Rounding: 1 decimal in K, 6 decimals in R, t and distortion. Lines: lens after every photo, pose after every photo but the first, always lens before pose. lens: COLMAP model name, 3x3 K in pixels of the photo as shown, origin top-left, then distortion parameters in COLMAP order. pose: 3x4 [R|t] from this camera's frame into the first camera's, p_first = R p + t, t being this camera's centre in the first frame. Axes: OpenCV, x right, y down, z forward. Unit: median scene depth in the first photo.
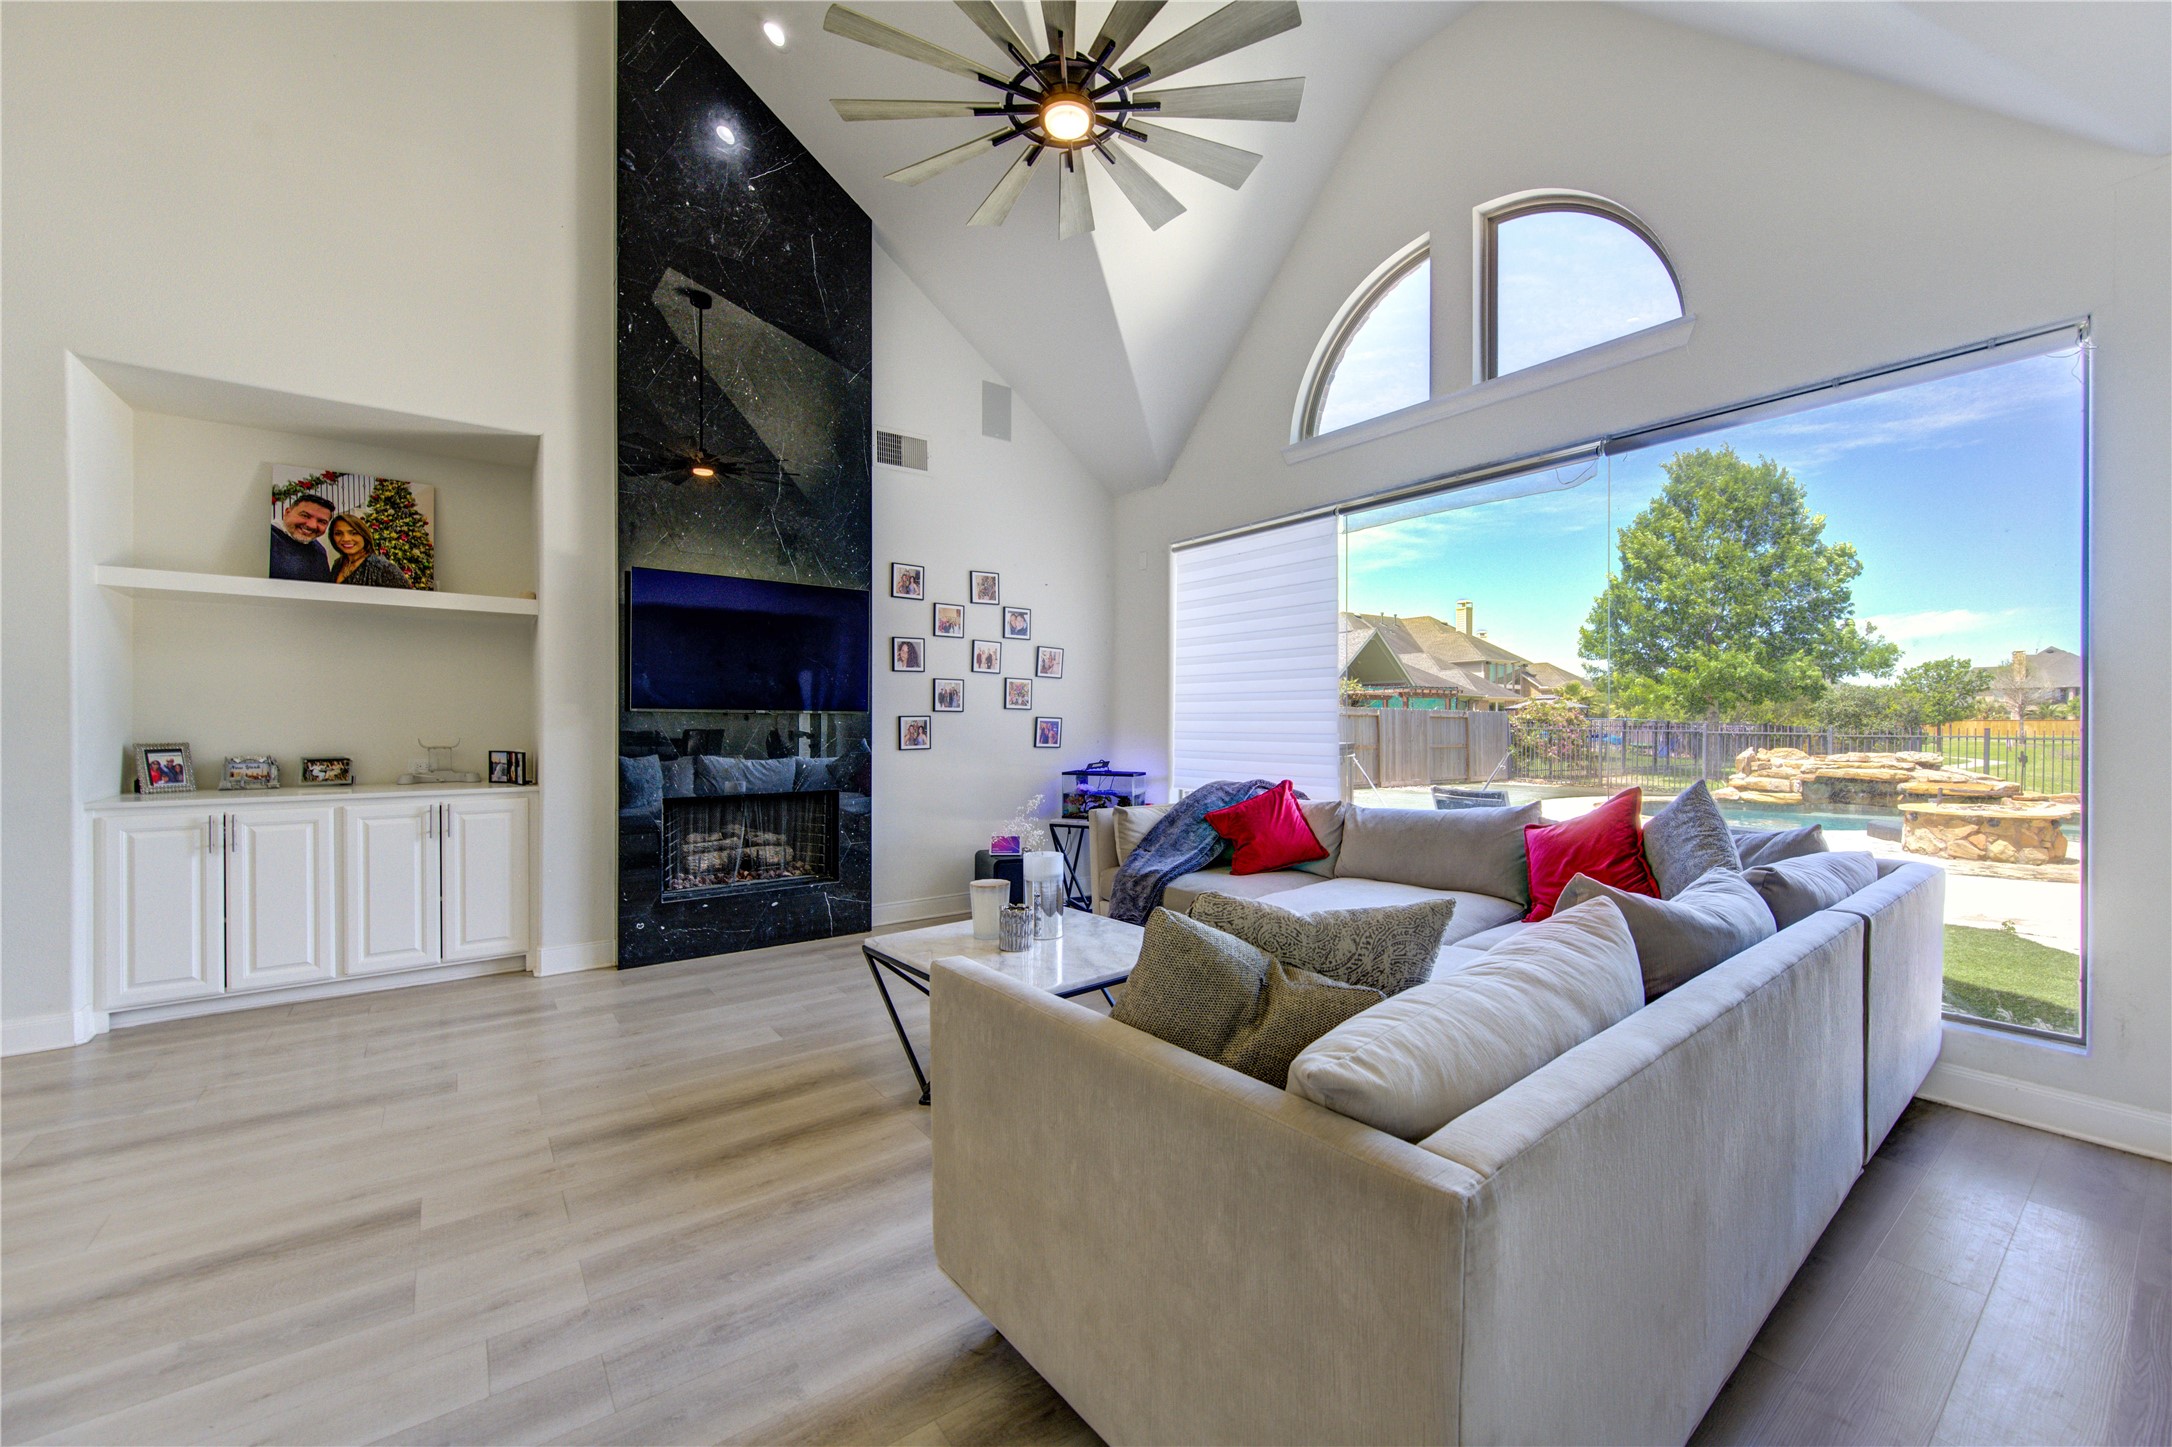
lens RADIAL K [[850.2, 0, 1069.4], [0, 850.2, 726.3], [0, 0, 1]] dist [0.002457, 0.000348]
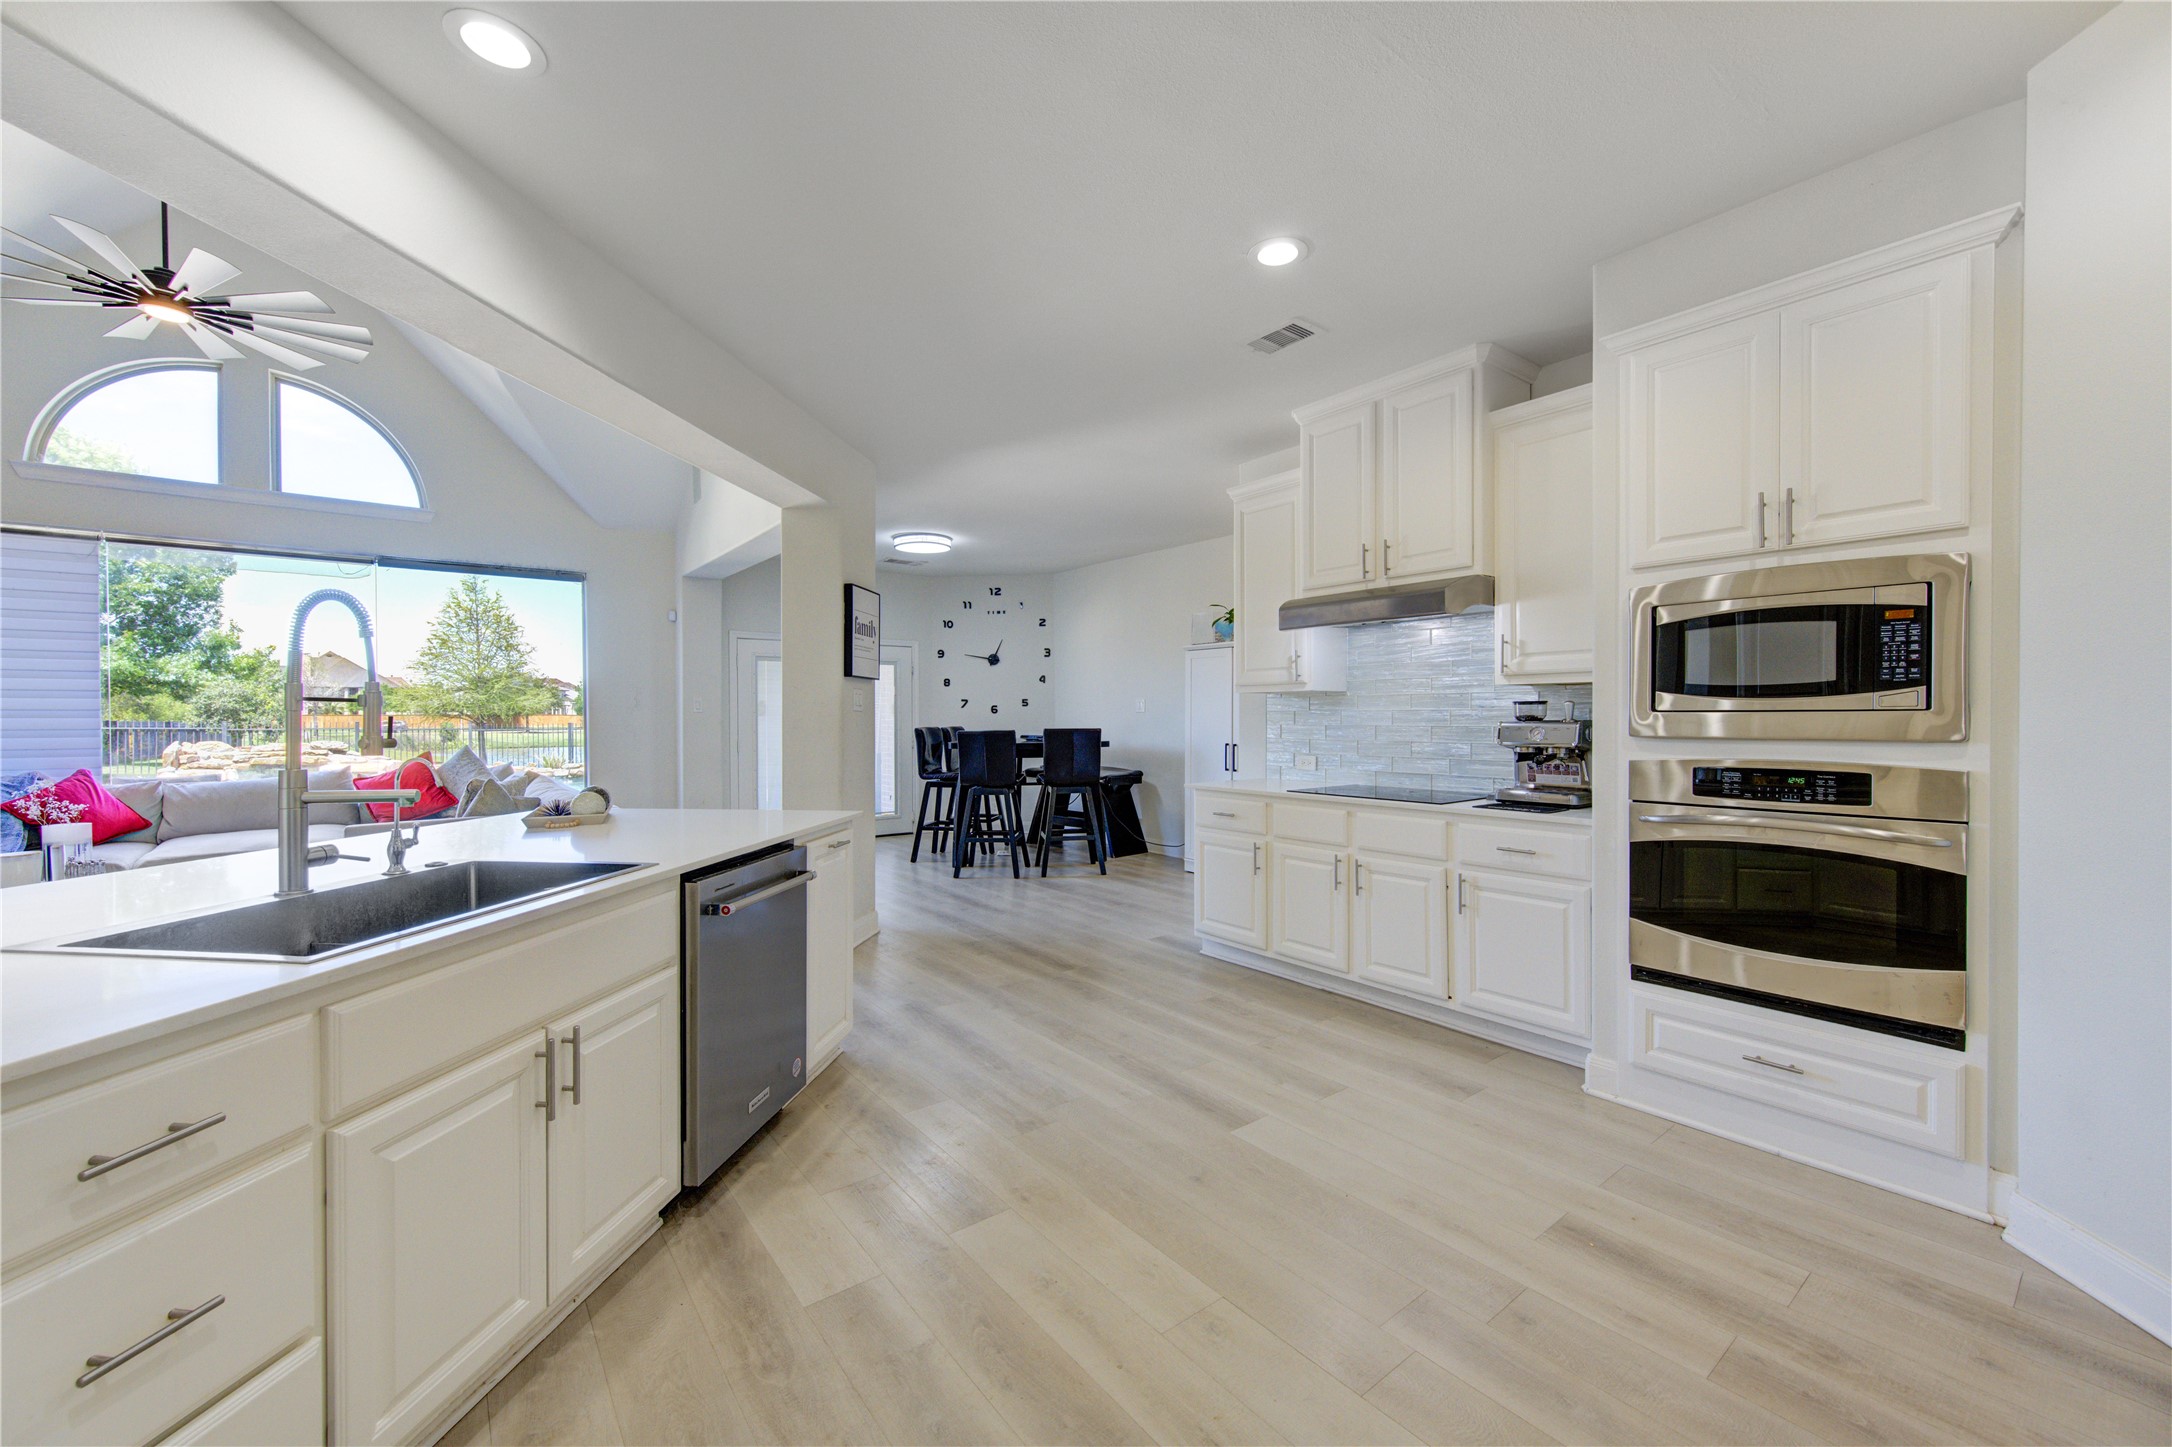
lens RADIAL K [[850.2, 0, 1091.5], [0, 850.2, 715.0], [0, 0, 1]] dist [0.002457, 0.000348]
pose [[-0.015629, 0.001629, 0.999877, -0.268244], [0.005039, 0.999986, -0.001550, -0.000753], [-0.999865, 0.005014, -0.015637, -0.103470]]
